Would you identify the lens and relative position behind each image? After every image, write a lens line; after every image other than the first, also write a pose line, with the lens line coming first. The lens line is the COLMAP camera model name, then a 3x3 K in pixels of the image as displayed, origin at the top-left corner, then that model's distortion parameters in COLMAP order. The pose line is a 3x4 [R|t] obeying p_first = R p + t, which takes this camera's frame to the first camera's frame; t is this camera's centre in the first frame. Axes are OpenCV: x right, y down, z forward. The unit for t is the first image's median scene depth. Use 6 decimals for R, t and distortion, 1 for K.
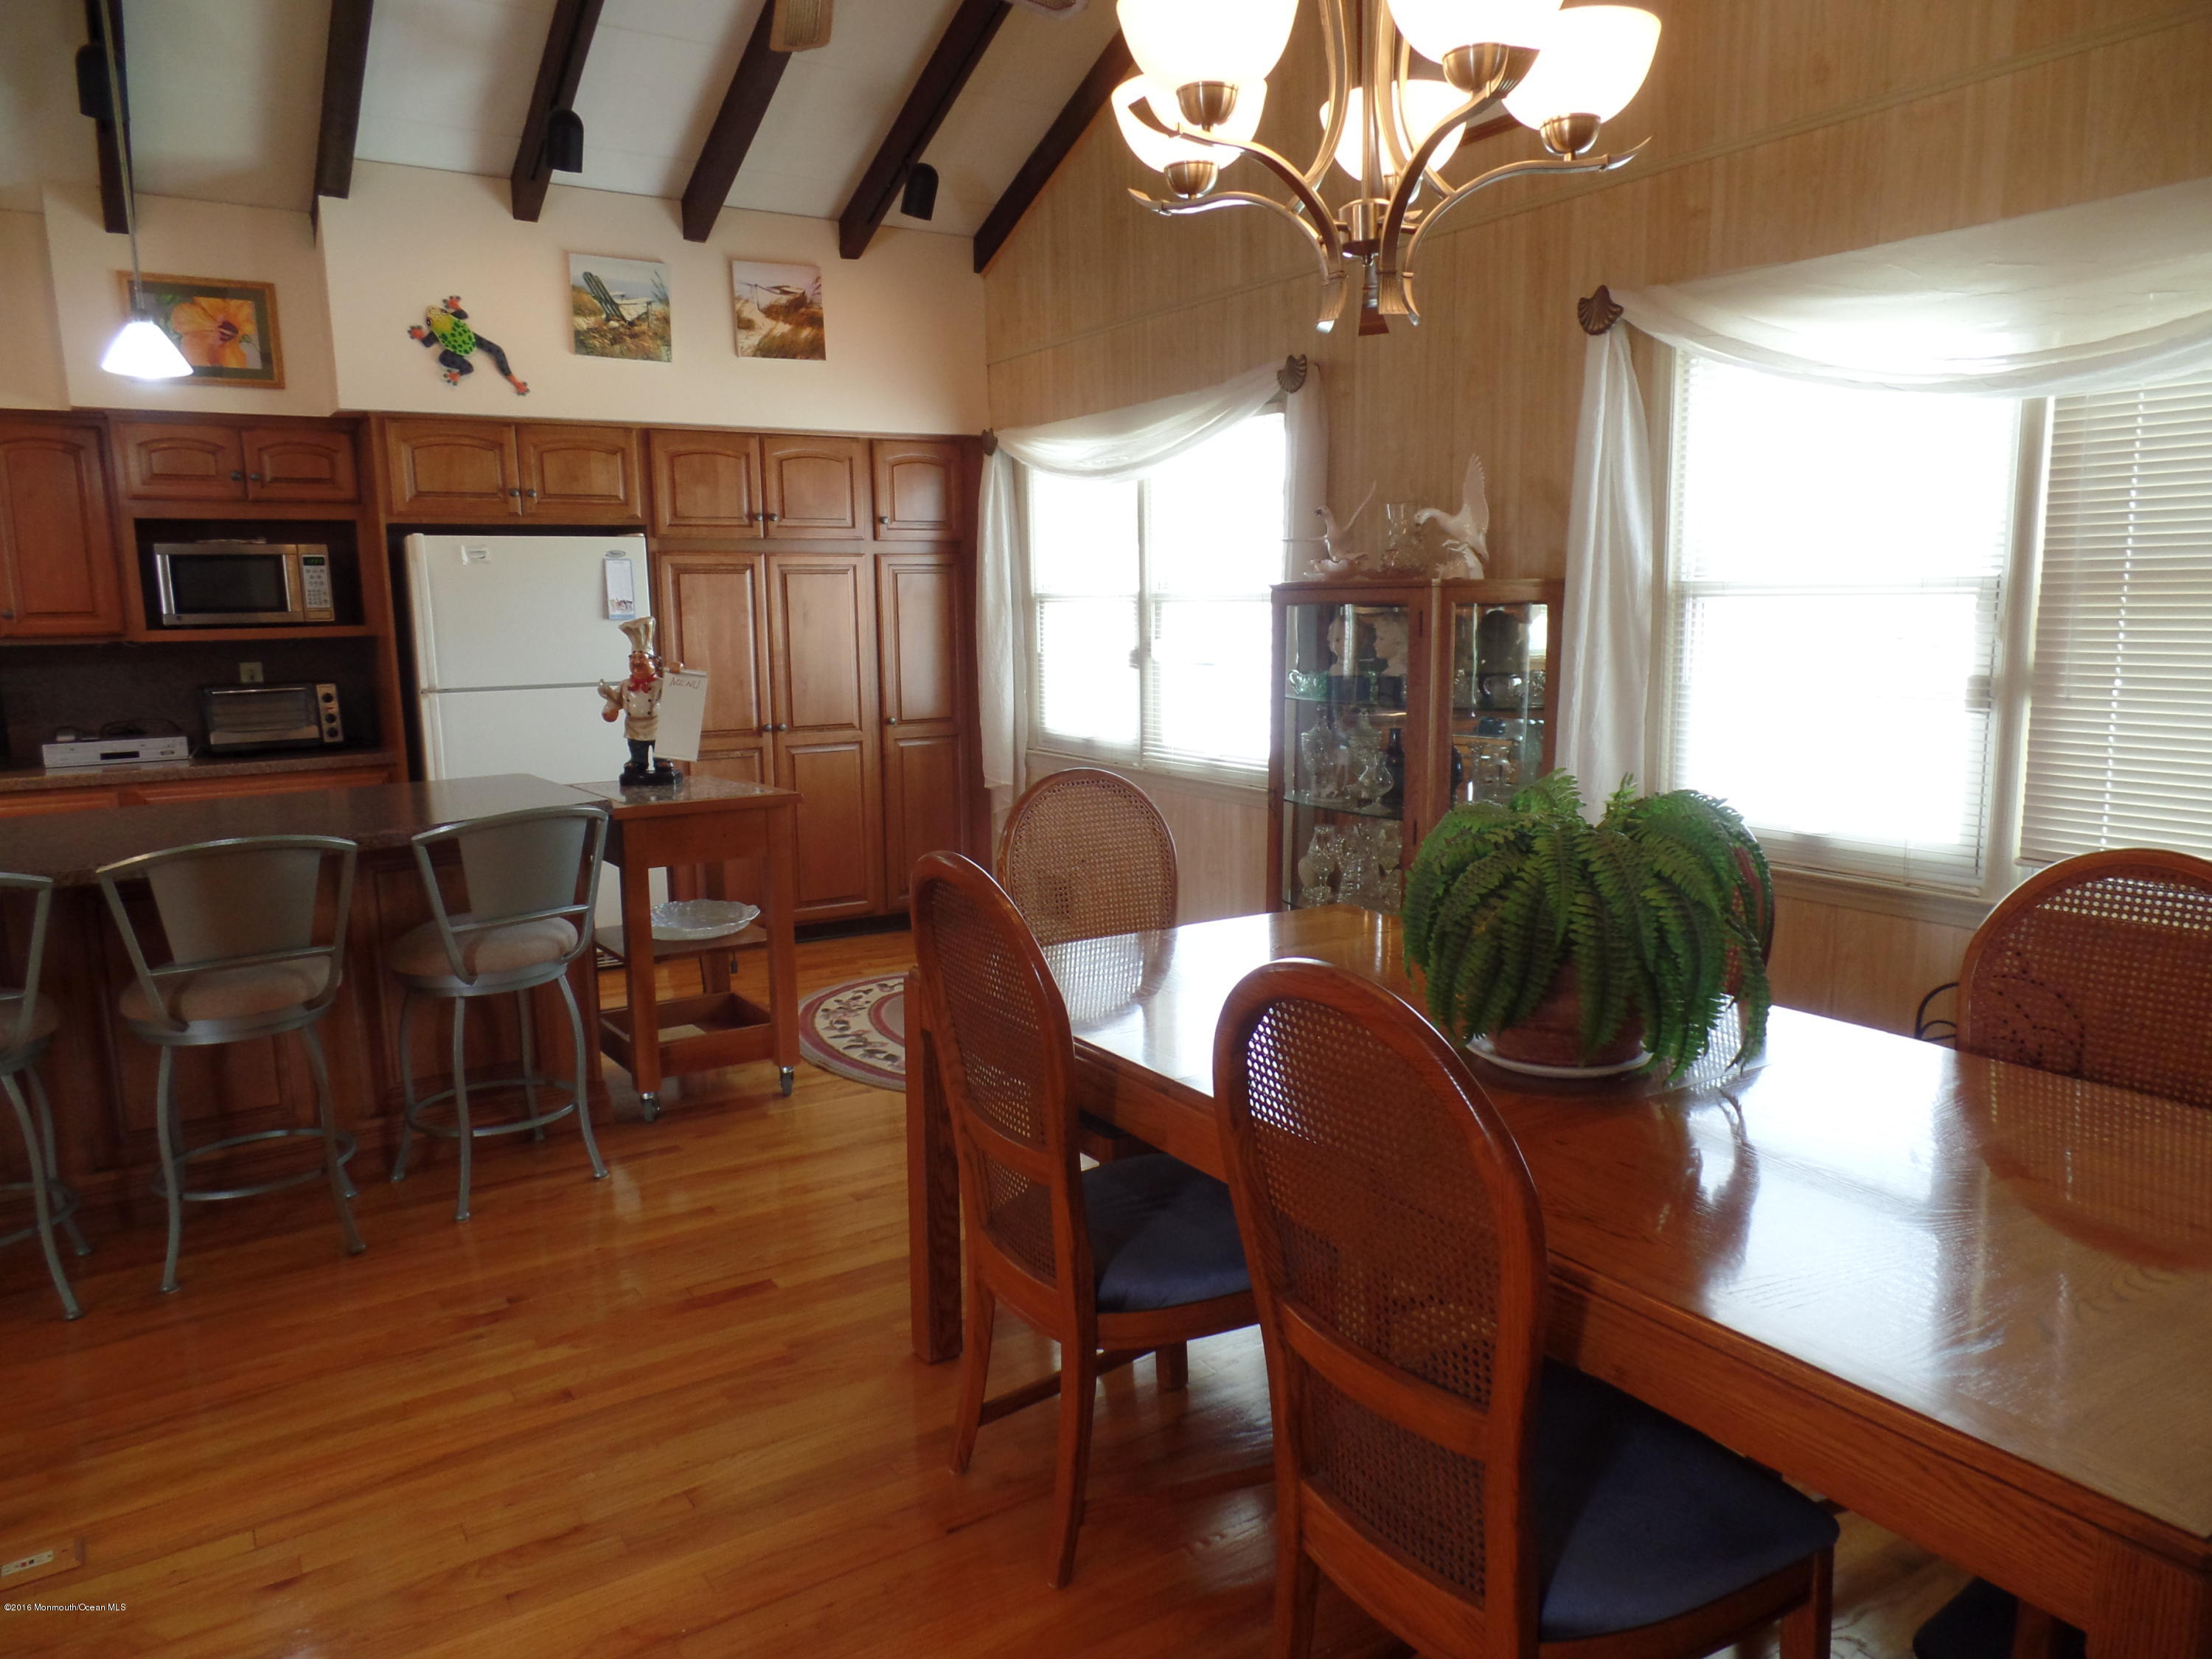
lens RADIAL K [[1532.7, 0, 1110.5], [0, 1532.7, 827.2], [0, 0, 1]] dist [0.009372, -0.002033]
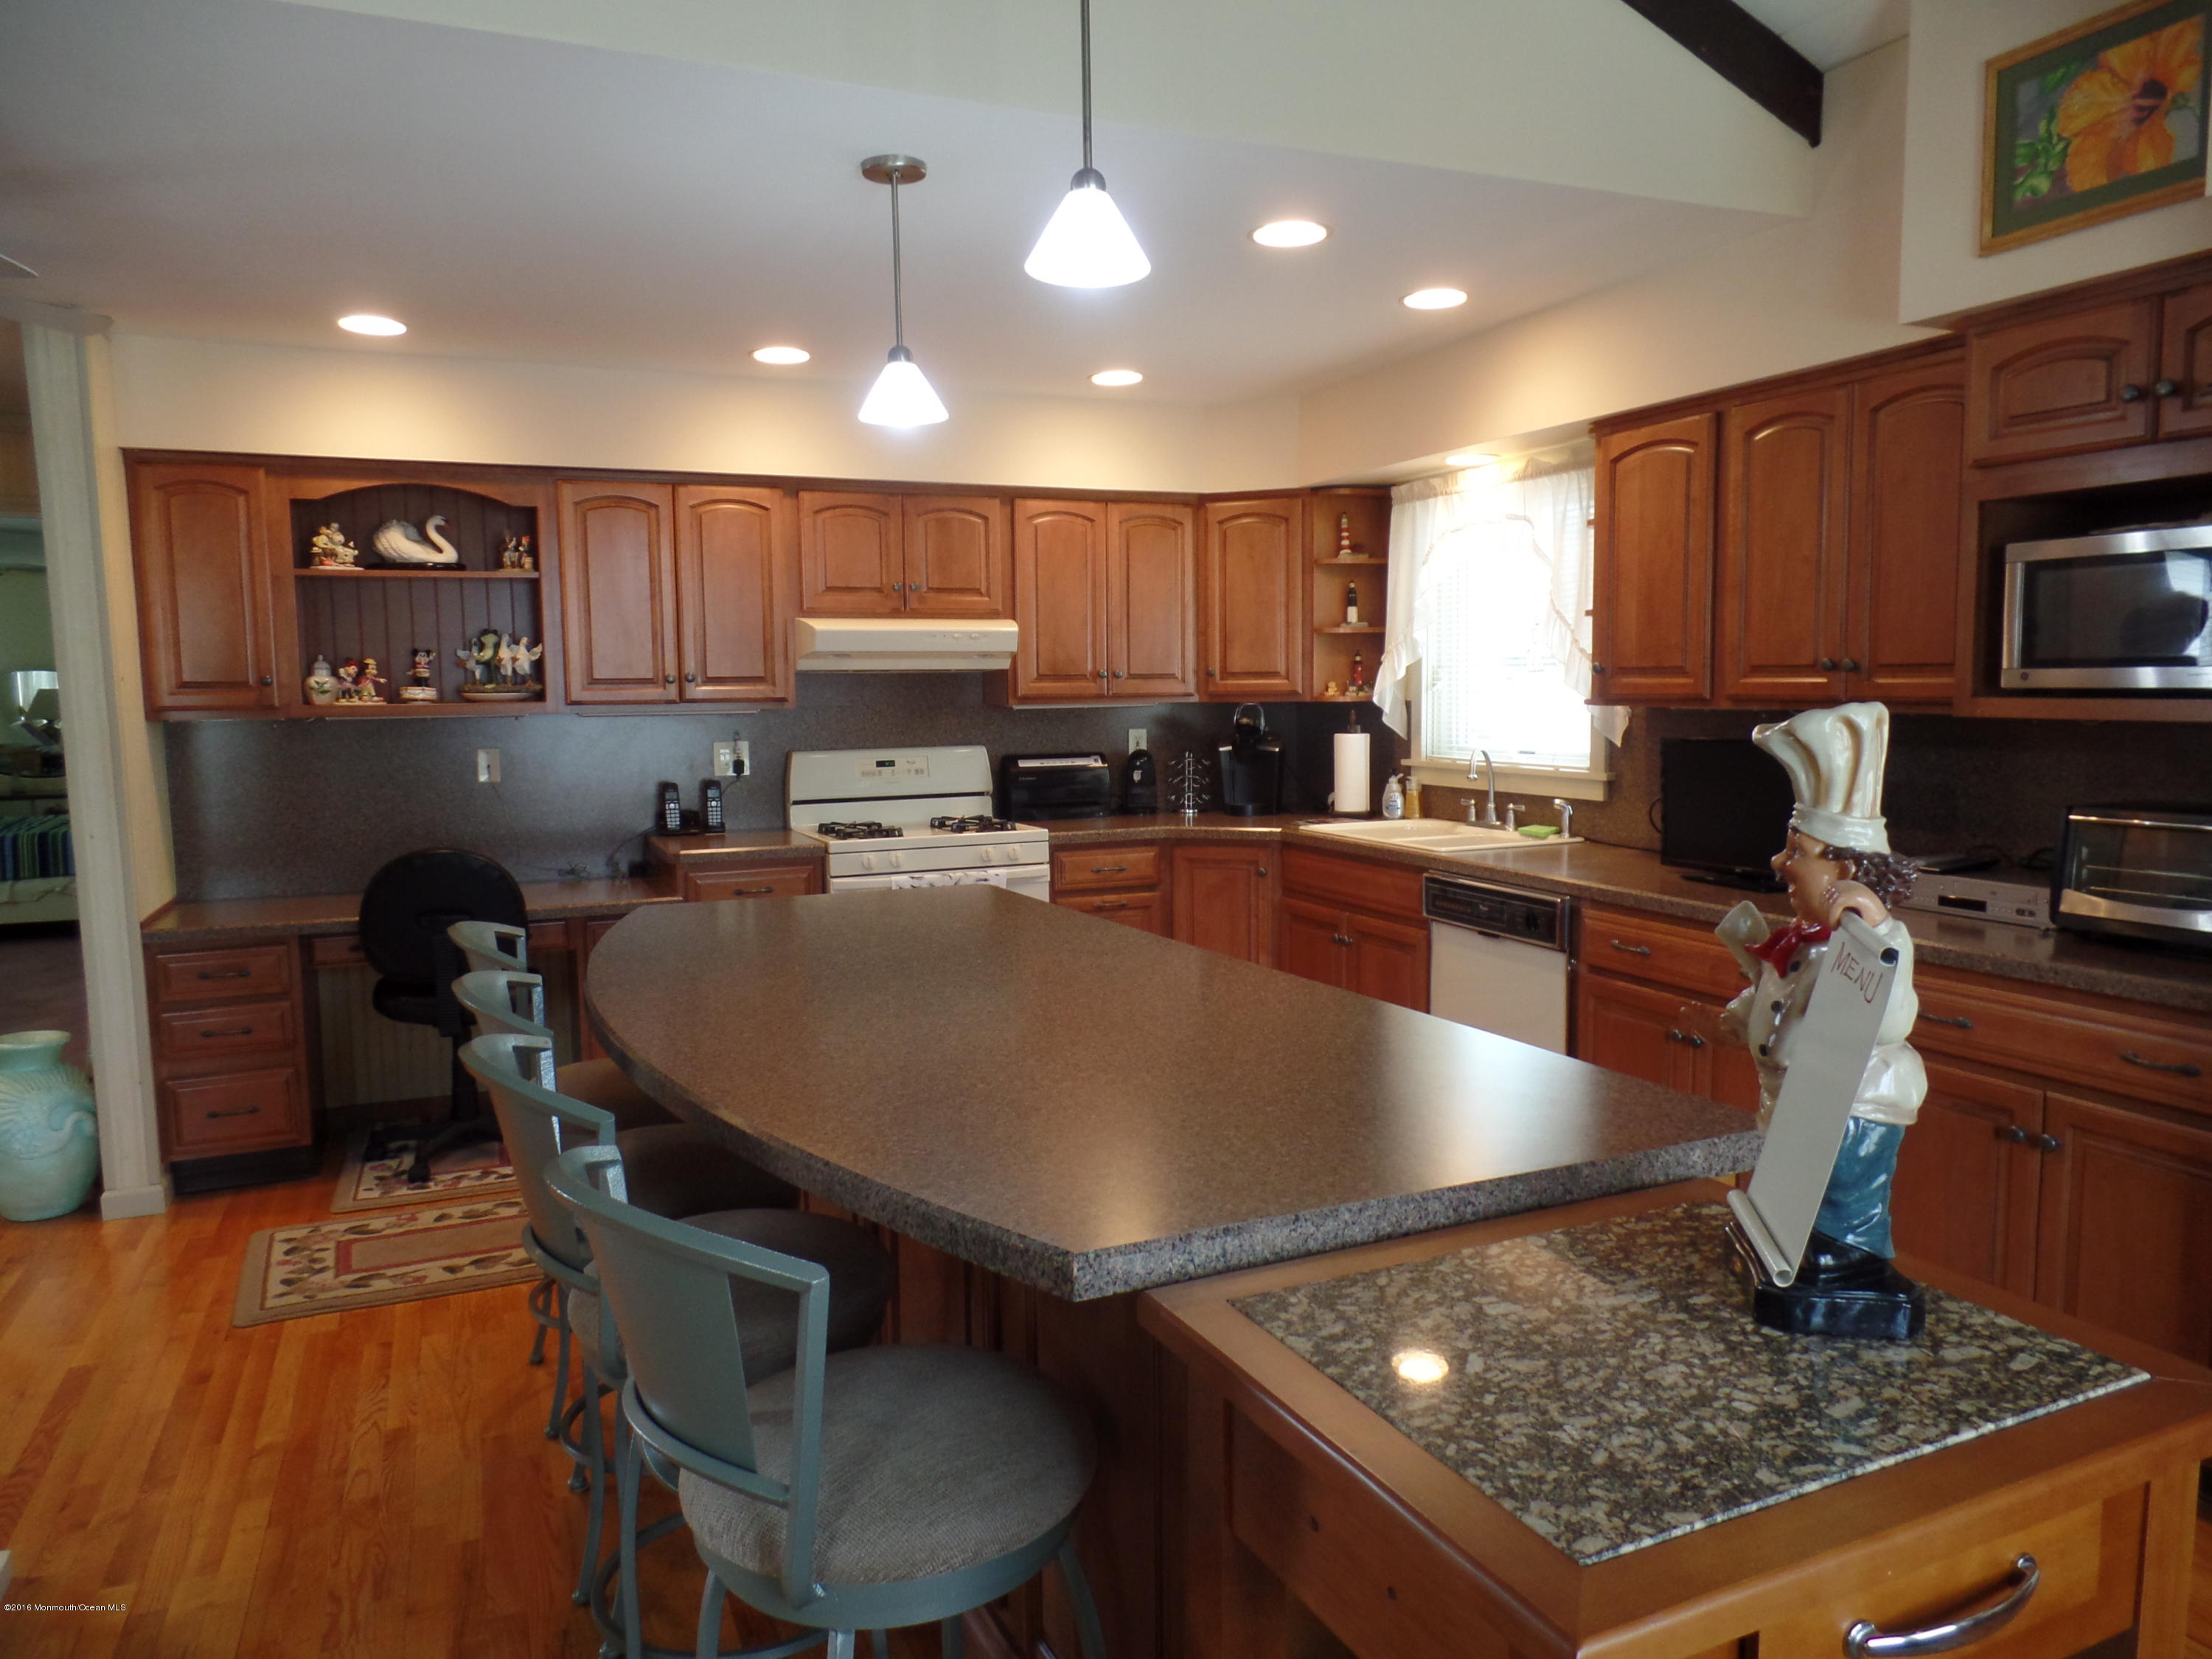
lens RADIAL K [[1523.6, 0, 1111.5], [0, 1523.6, 833.1], [0, 0, 1]] dist [-0.000480, 0.000514]
pose [[-0.159438, 0.118131, -0.980115, -0.013663], [-0.133722, 0.981080, 0.140000, -0.109529], [0.978110, 0.153384, -0.140624, 0.738698]]
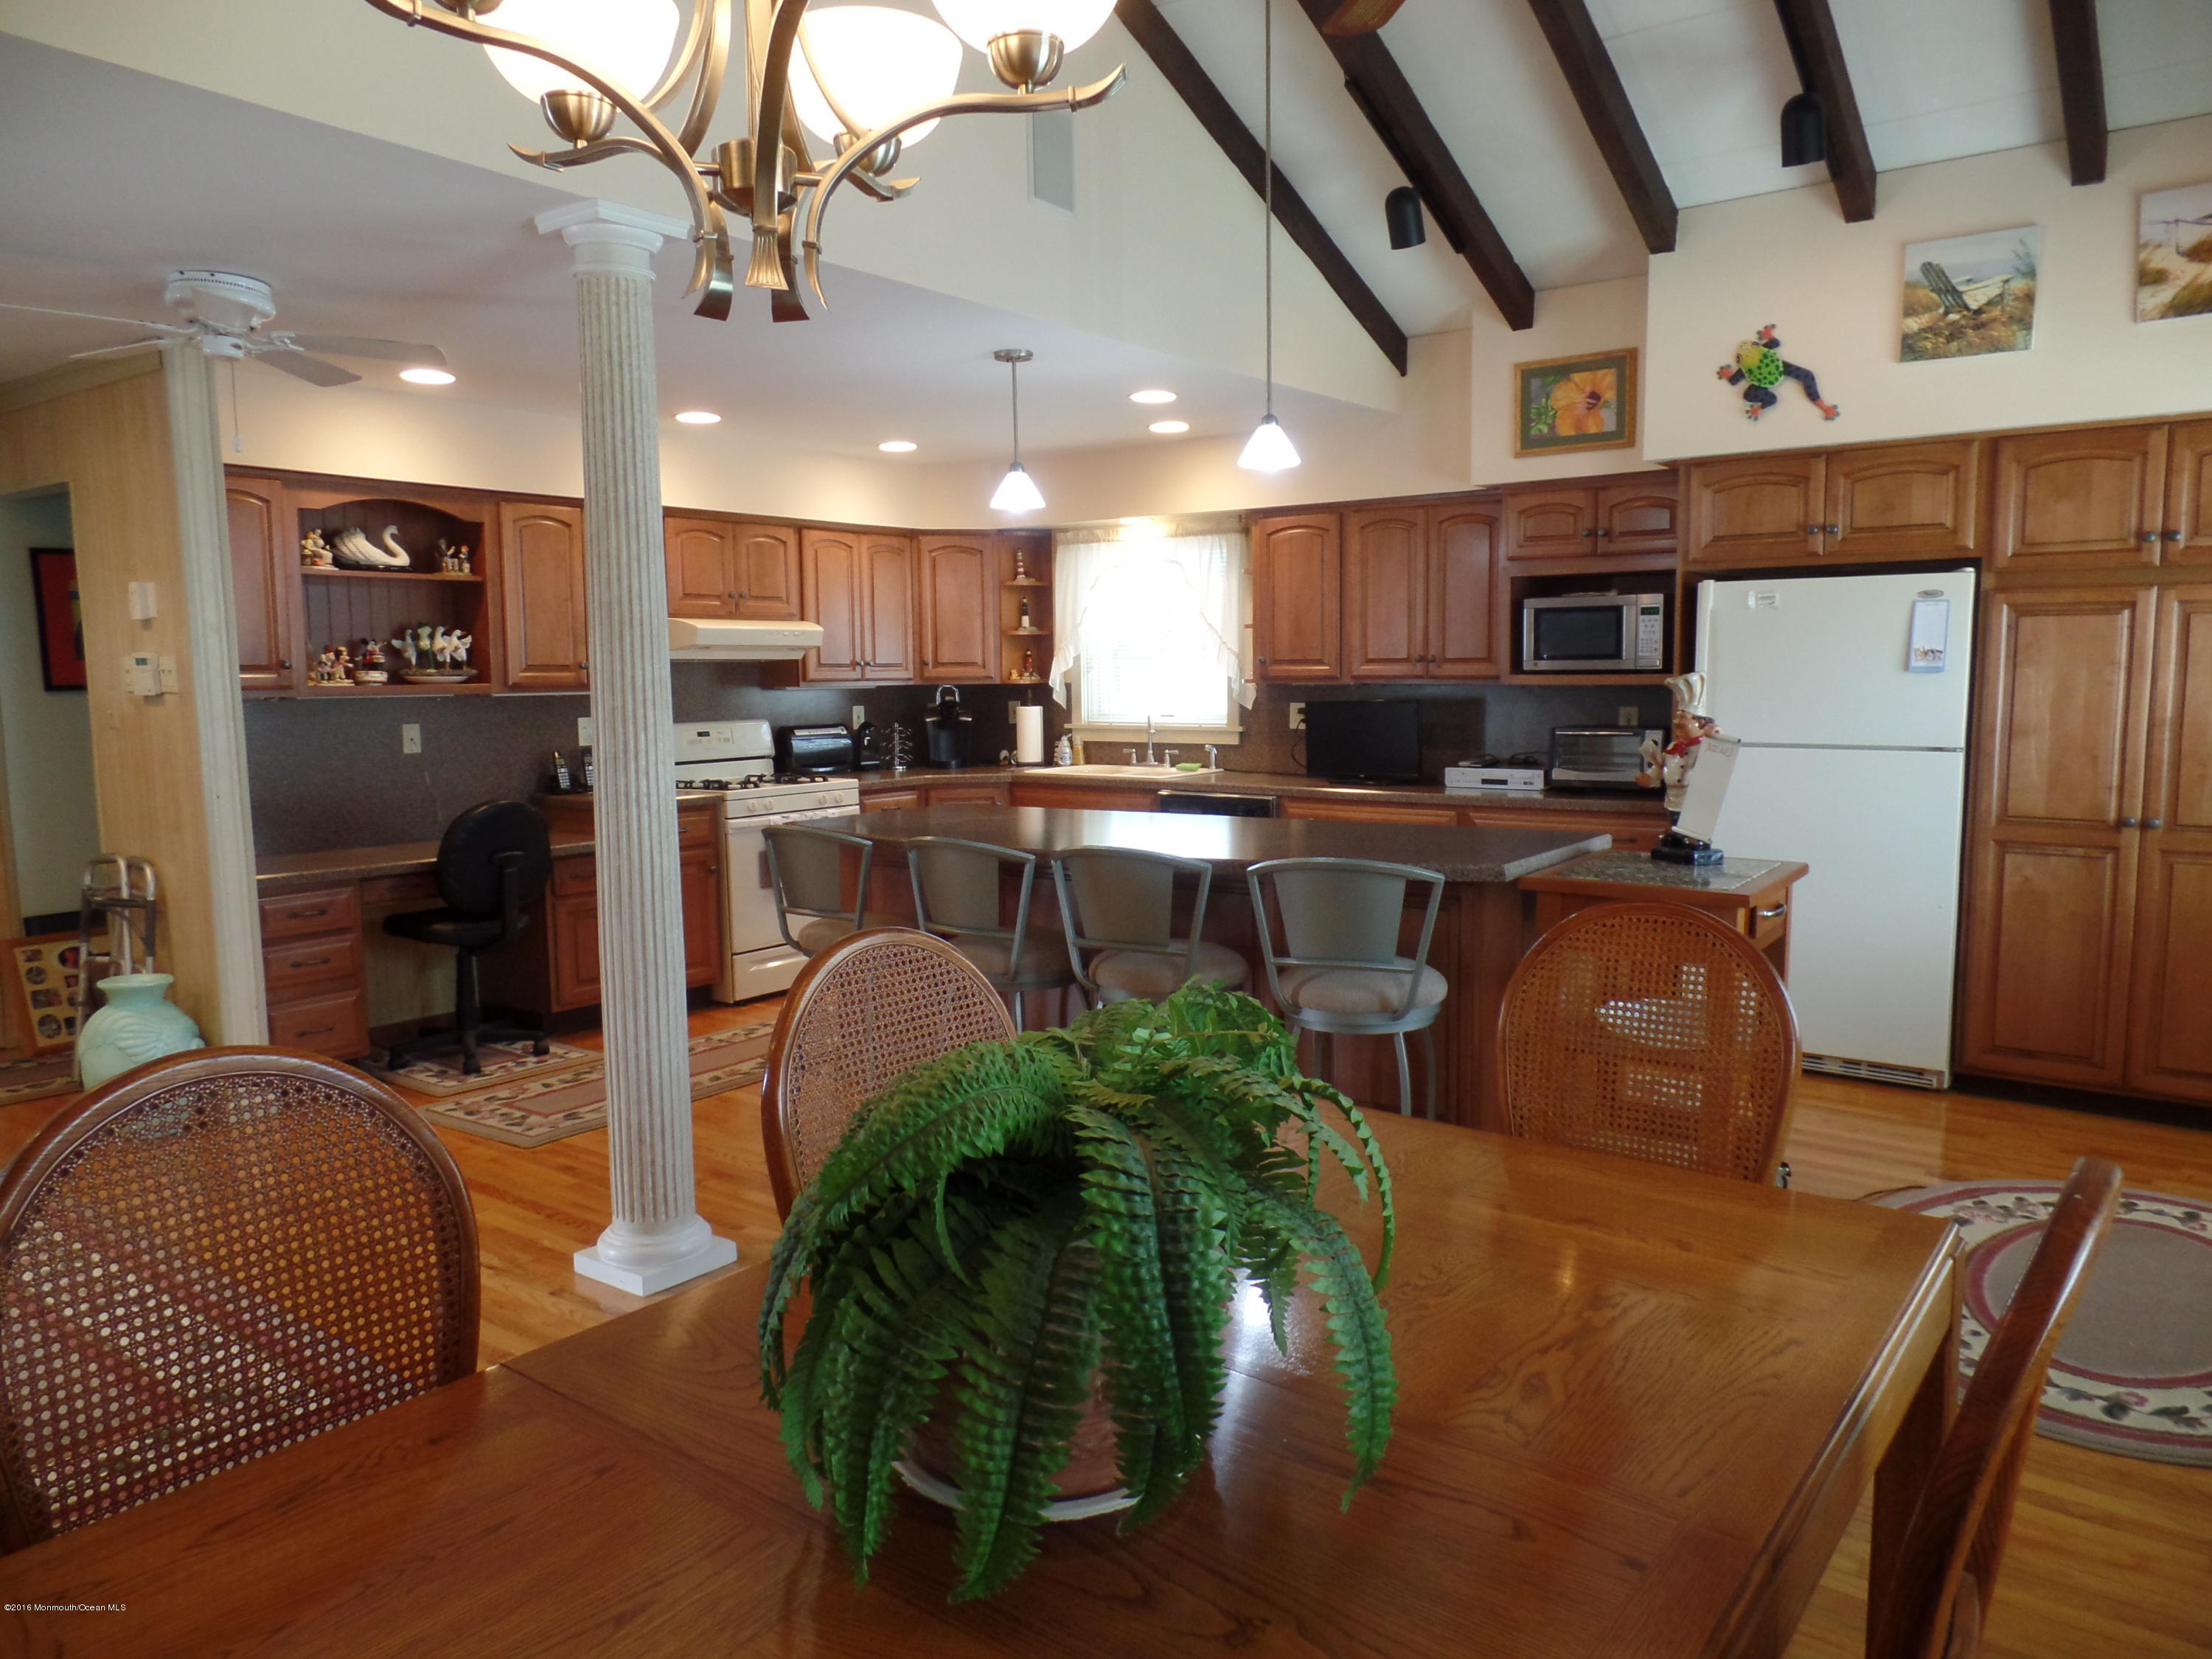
lens RADIAL K [[1532.7, 0, 1110.5], [0, 1532.7, 827.2], [0, 0, 1]] dist [0.009372, -0.002033]
pose [[0.351189, 0.112121, -0.929567, 0.323750], [-0.136741, 0.988301, 0.067545, -0.050217], [0.926266, 0.103389, 0.362412, 0.310255]]
